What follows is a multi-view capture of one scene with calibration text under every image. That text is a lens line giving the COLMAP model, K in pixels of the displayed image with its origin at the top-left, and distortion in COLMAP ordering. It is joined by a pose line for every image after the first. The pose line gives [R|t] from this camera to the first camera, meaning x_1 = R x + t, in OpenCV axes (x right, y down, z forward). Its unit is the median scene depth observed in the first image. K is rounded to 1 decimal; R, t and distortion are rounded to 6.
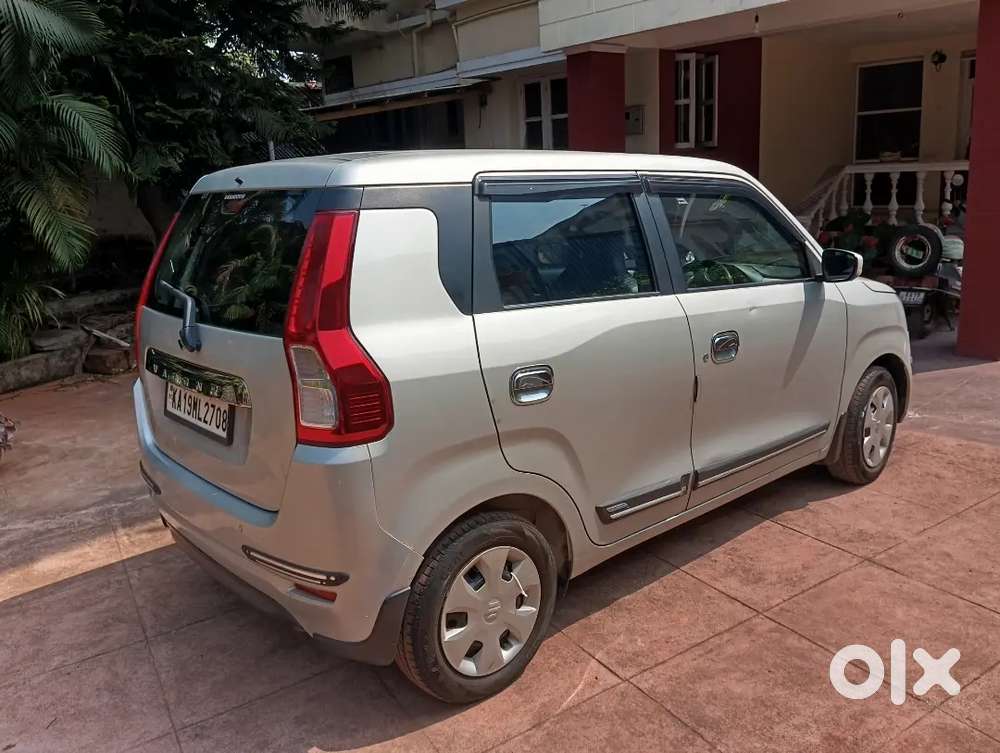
lens RADIAL K [[817.2, 0, 494.9], [0, 817.2, 364.0], [0, 0, 1]] dist [0.079083, -0.160799]
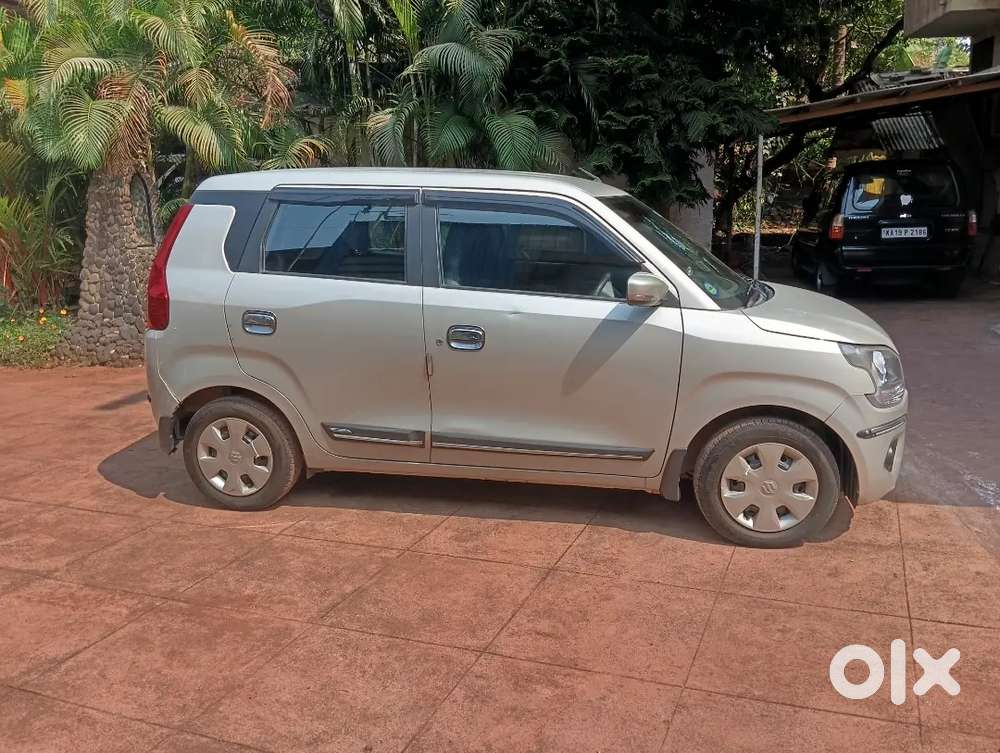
lens RADIAL K [[802.3, 0, 500.0], [0, 802.3, 376.5], [0, 0, 1]] dist [0.140043, -0.264873]
pose [[0.602707, 0.195377, -0.773675, 1.238088], [-0.192465, 0.976531, 0.096671, -0.089777], [0.774404, 0.090641, 0.626165, 0.323539]]
